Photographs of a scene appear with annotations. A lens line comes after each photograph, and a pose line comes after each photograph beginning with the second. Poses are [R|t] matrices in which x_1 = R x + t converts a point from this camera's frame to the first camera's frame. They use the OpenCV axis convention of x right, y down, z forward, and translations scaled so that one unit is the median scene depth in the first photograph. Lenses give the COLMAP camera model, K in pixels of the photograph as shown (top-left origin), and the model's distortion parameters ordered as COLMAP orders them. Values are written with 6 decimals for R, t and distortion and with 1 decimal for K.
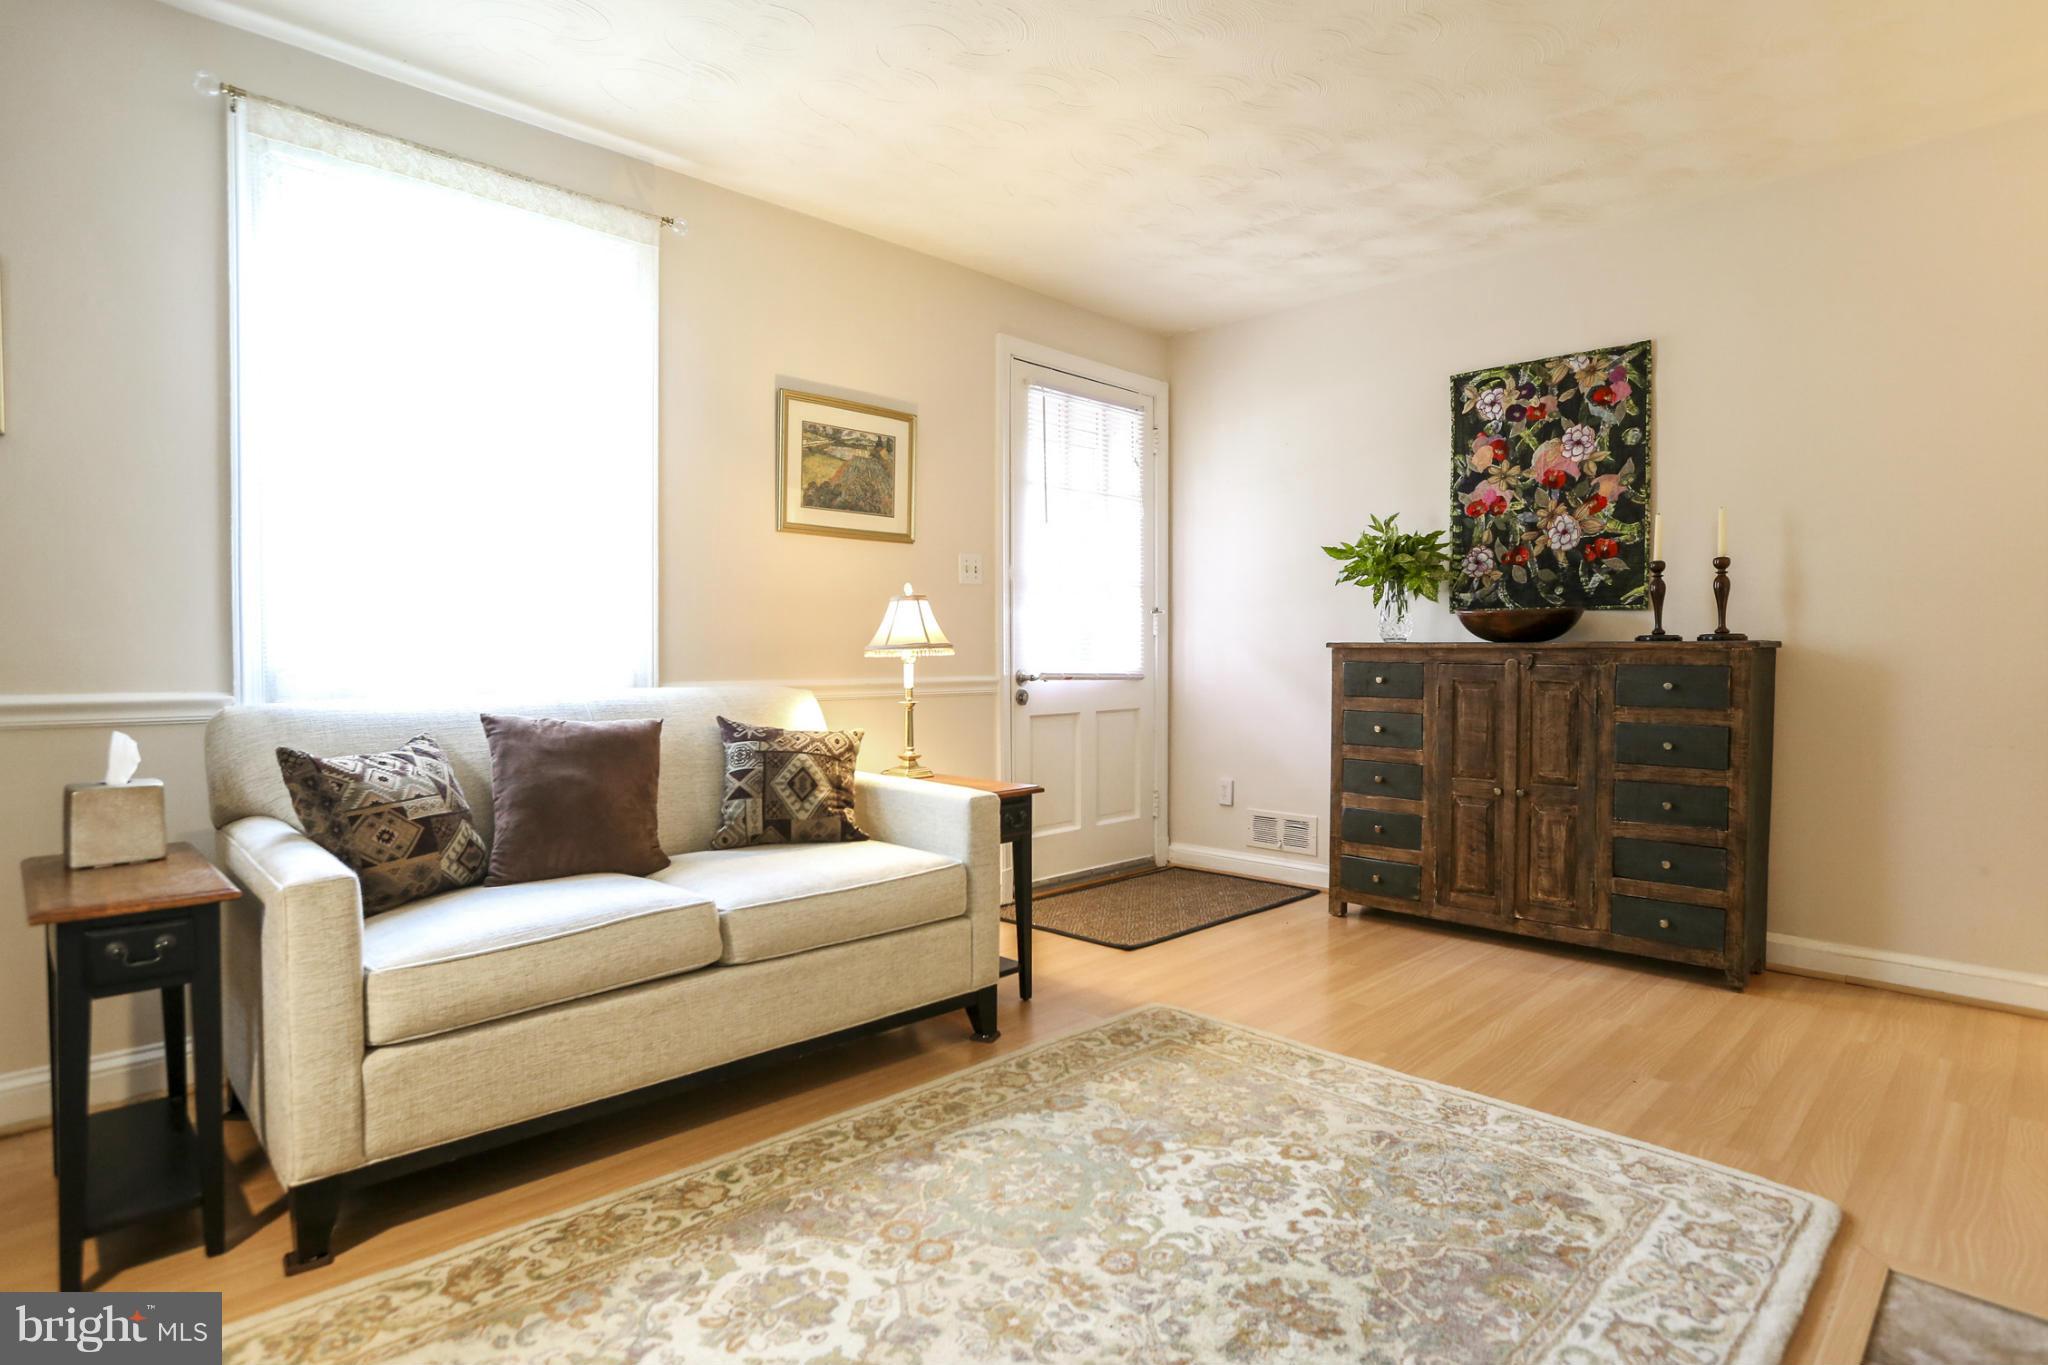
lens RADIAL K [[1069.7, 0, 1024.0], [0, 1069.7, 682.5], [0, 0, 1]] dist [-0.067595, 0.040562]
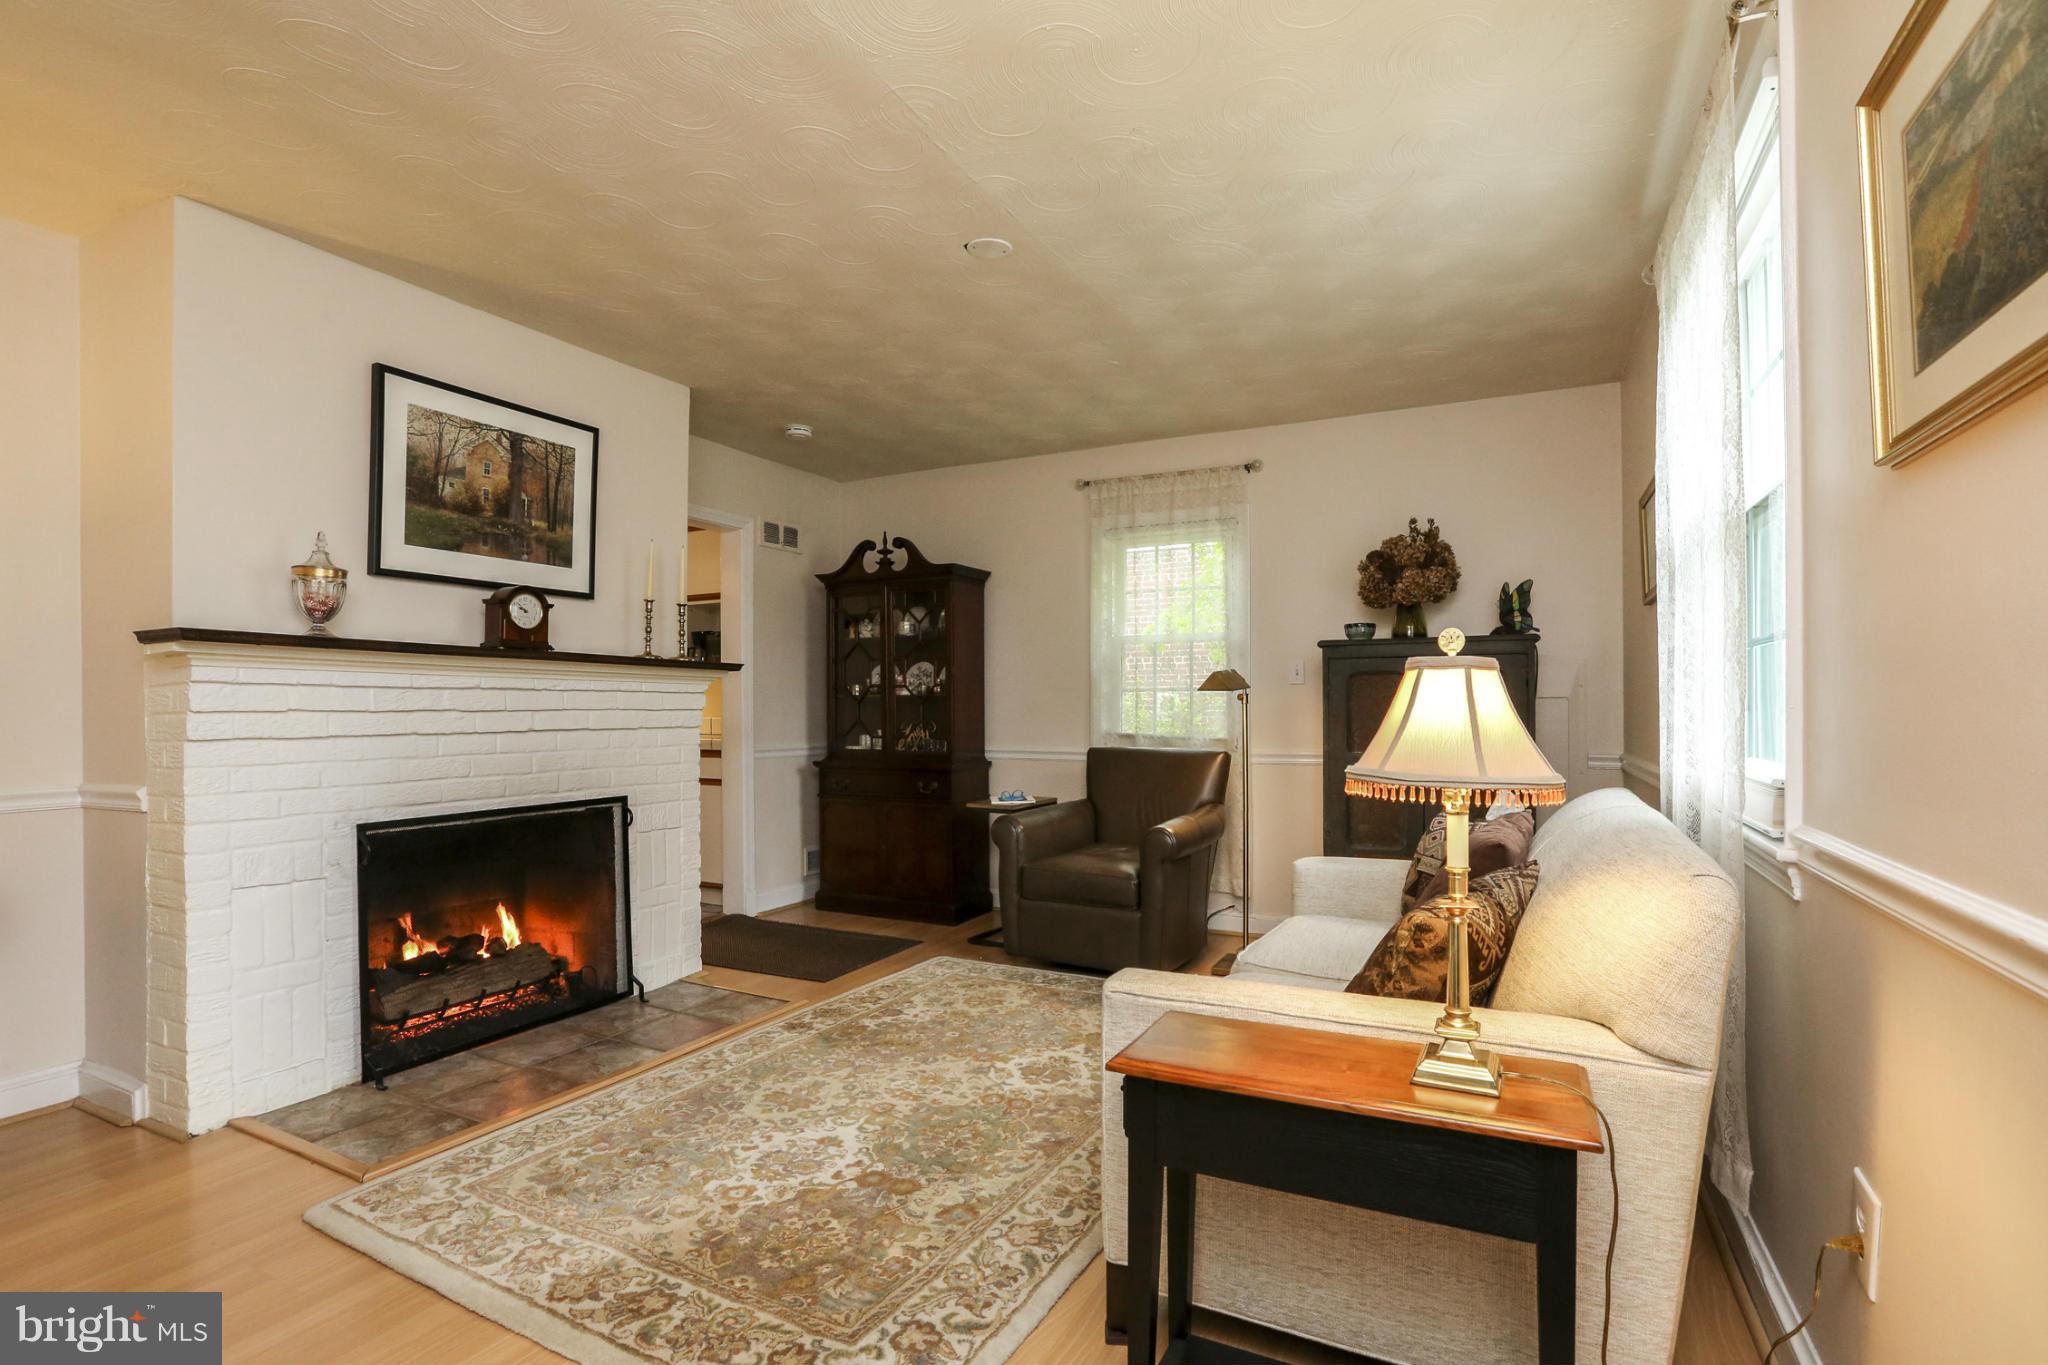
lens RADIAL K [[938.3, 0, 1042.8], [0, 938.3, 714.1], [0, 0, 1]] dist [-0.024374, 0.000372]
pose [[-0.946071, 0.008430, -0.323850, 0.160309], [-0.000811, 0.999597, 0.028390, -0.062781], [0.323958, 0.027121, -0.945683, 1.215923]]
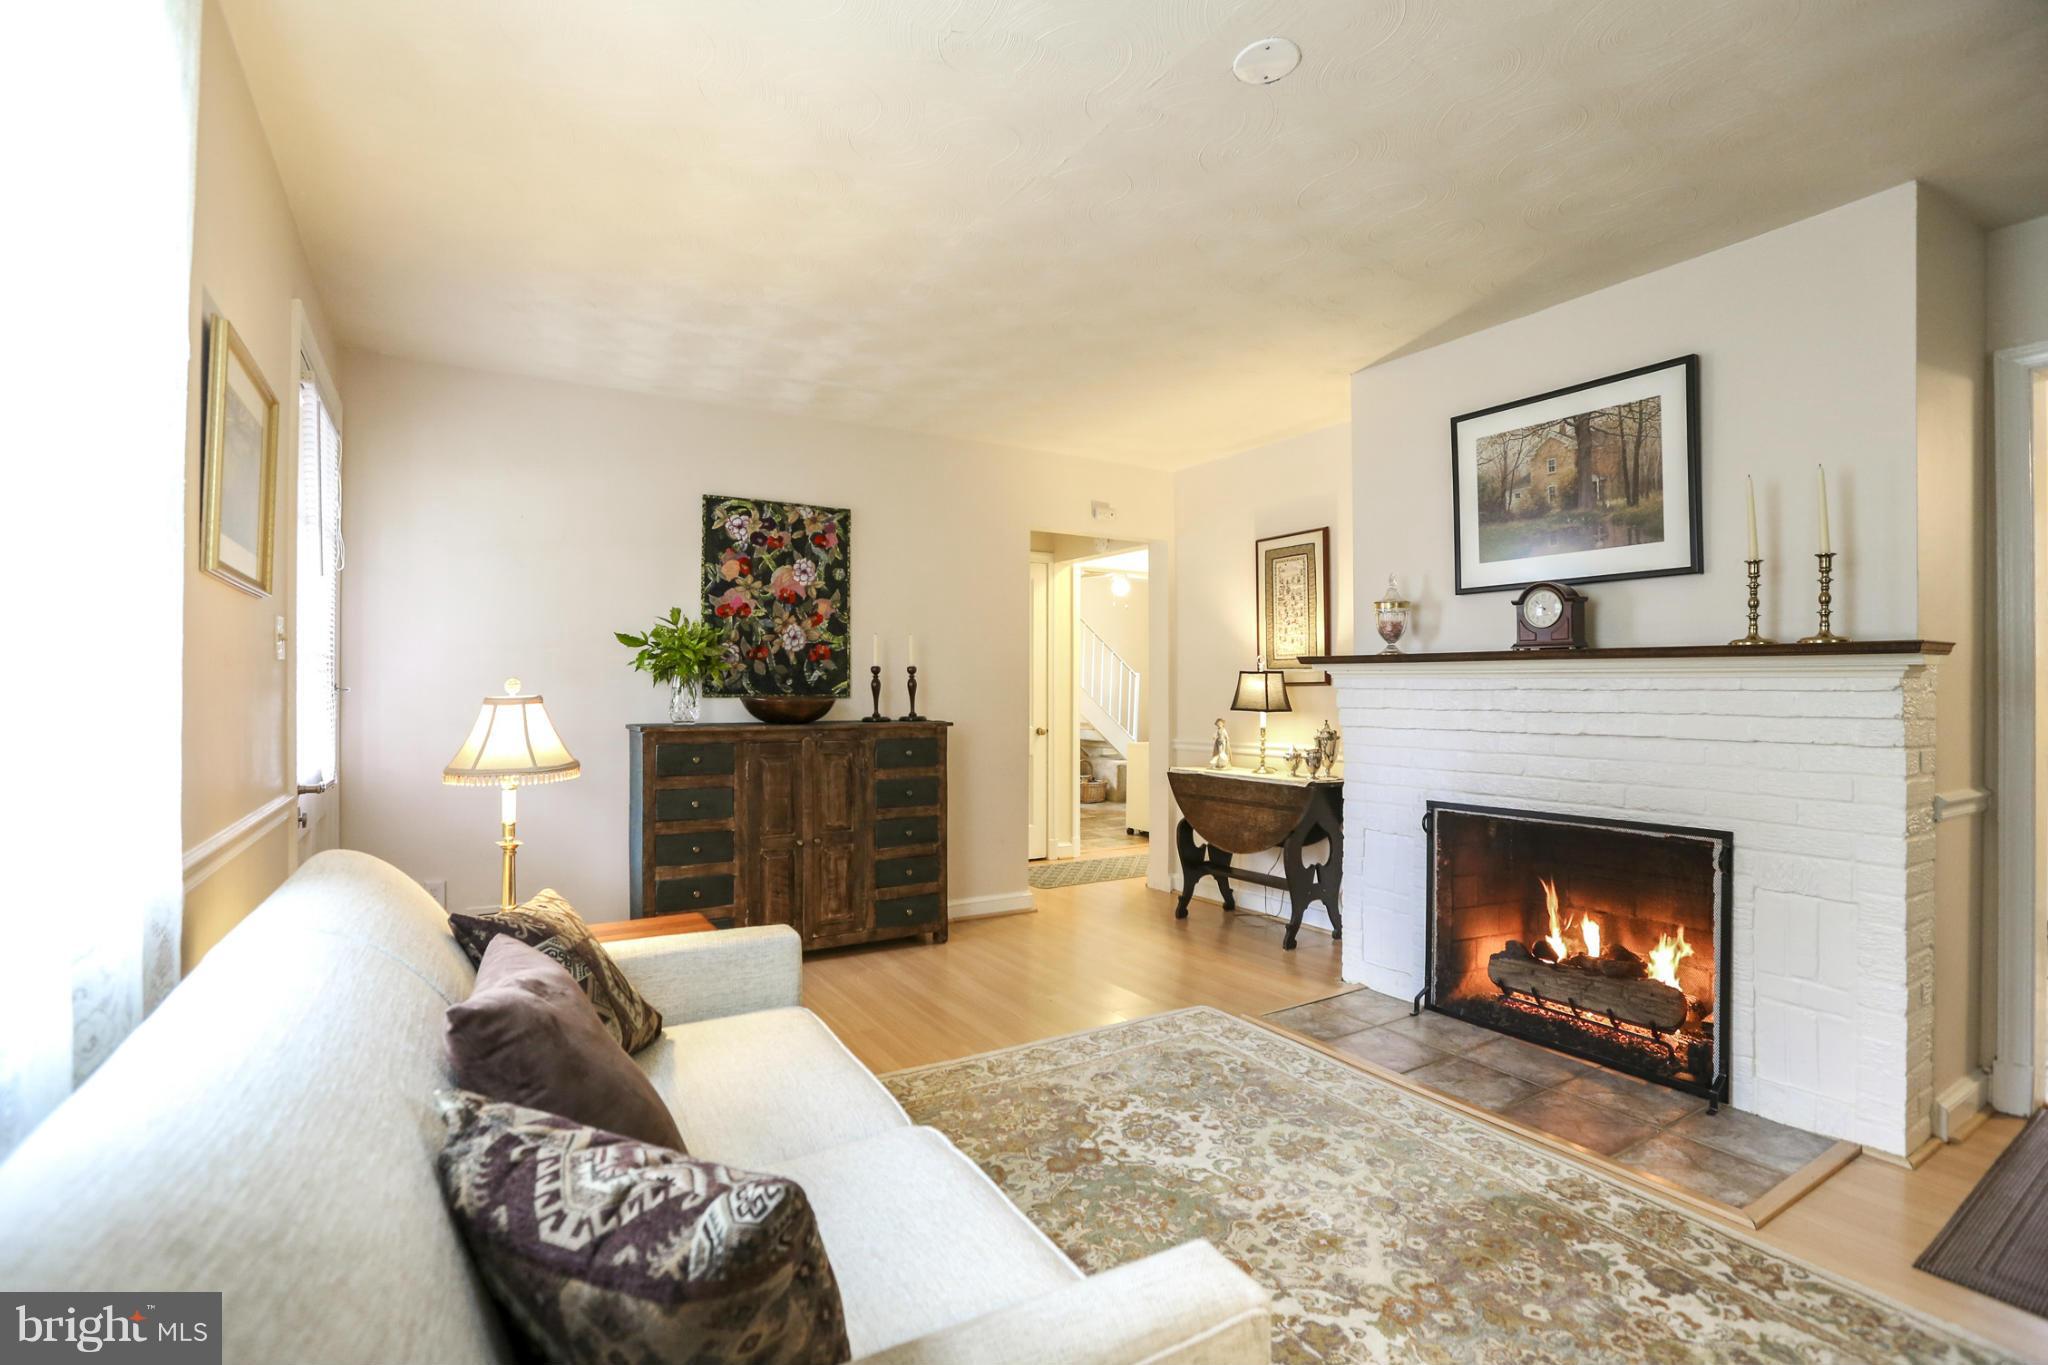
lens RADIAL K [[949.3, 0, 1015.6], [0, 949.3, 683.6], [0, 0, 1]] dist [-0.053358, 0.025691]
pose [[0.224968, 0.003980, 0.974358, -0.604174], [0.024517, 0.999652, -0.009744, -0.070487], [-0.974058, 0.026080, 0.224792, 0.490219]]
